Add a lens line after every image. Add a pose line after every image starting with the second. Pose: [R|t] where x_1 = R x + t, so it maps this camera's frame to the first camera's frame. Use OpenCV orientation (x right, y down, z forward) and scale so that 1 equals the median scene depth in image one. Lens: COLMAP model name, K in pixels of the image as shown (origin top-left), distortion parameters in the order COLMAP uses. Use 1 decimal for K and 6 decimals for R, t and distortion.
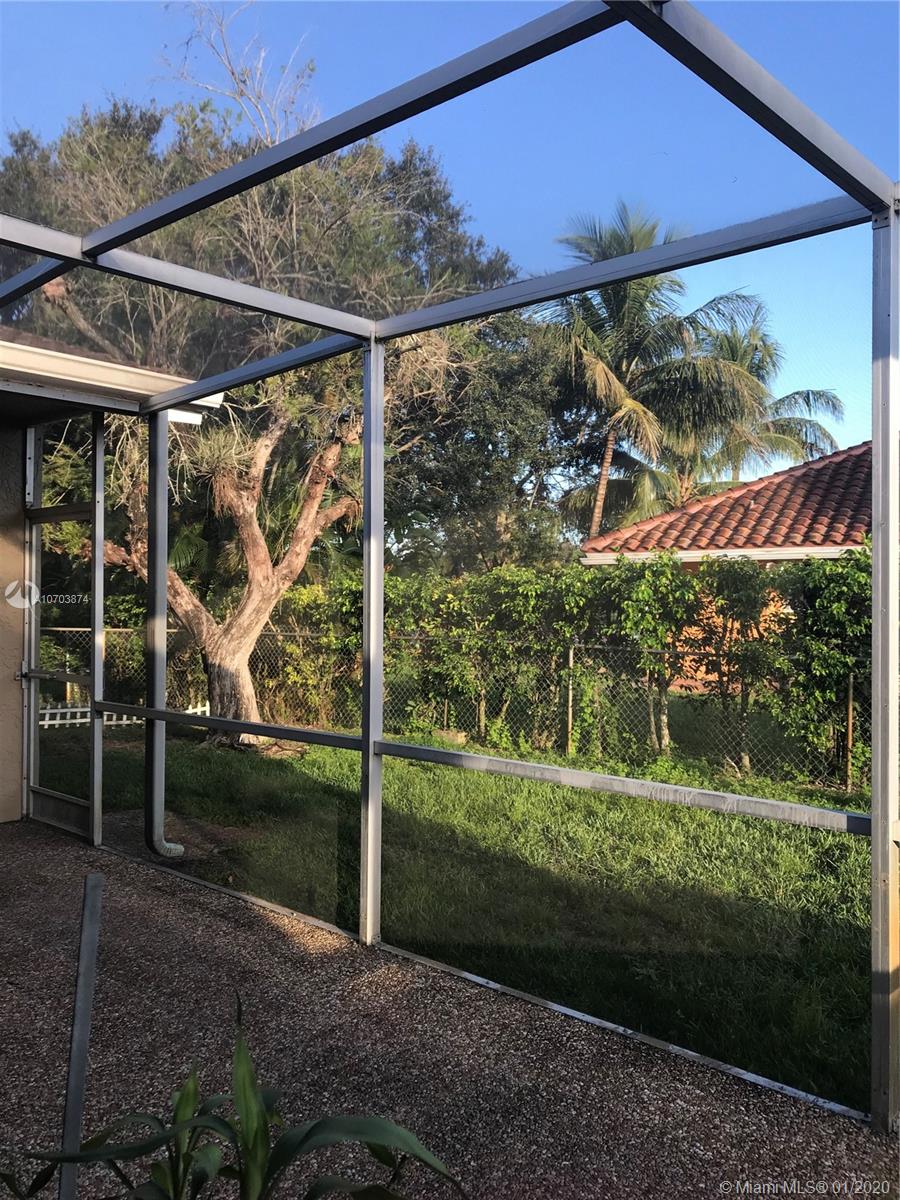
lens RADIAL K [[987.1, 0, 450.2], [0, 987.1, 598.9], [0, 0, 1]] dist [0.048866, -0.069715]
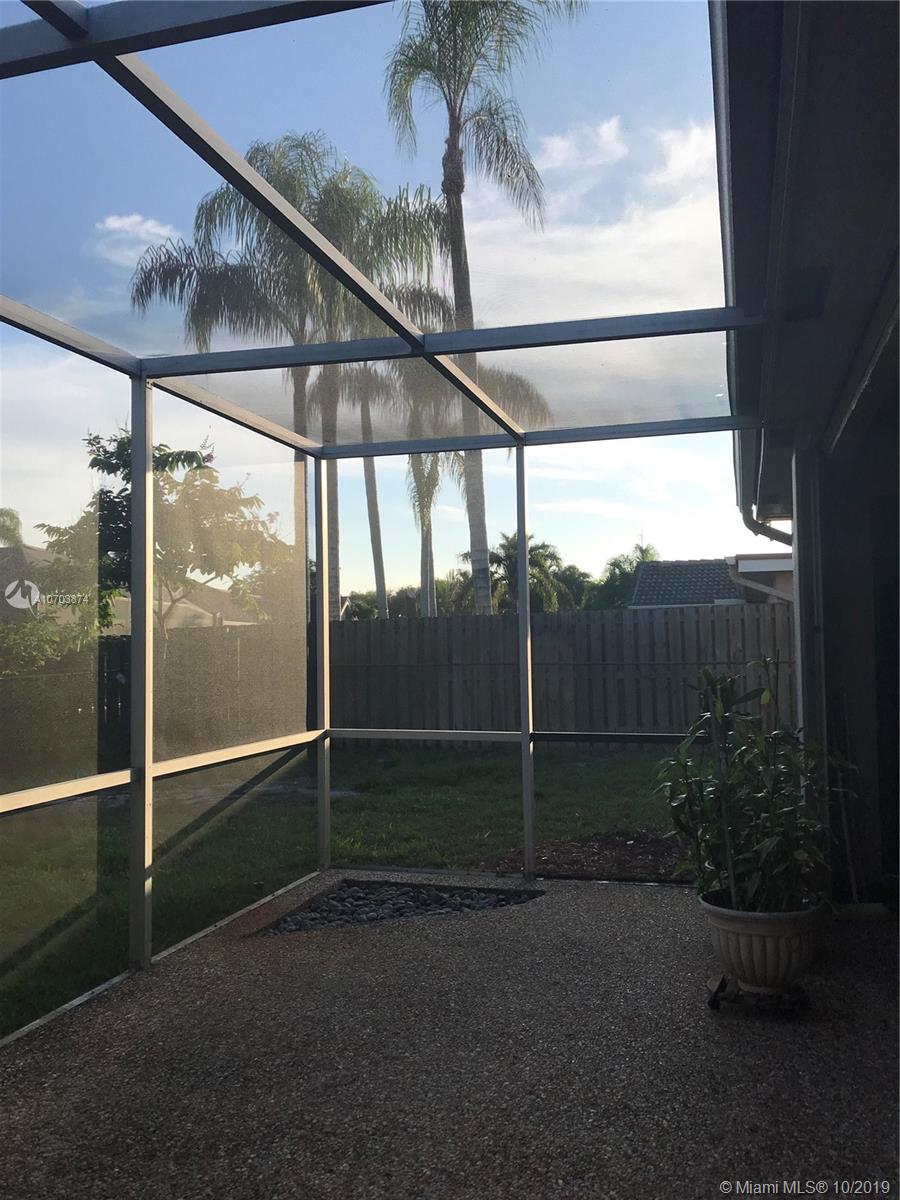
lens RADIAL K [[987.1, 0, 450.3], [0, 987.1, 598.8], [0, 0, 1]] dist [0.048866, -0.069715]
pose [[-0.450521, 0.035725, 0.892051, -1.100385], [0.015585, 0.999361, -0.032151, 0.014279], [-0.892630, -0.000582, -0.450790, 1.183687]]
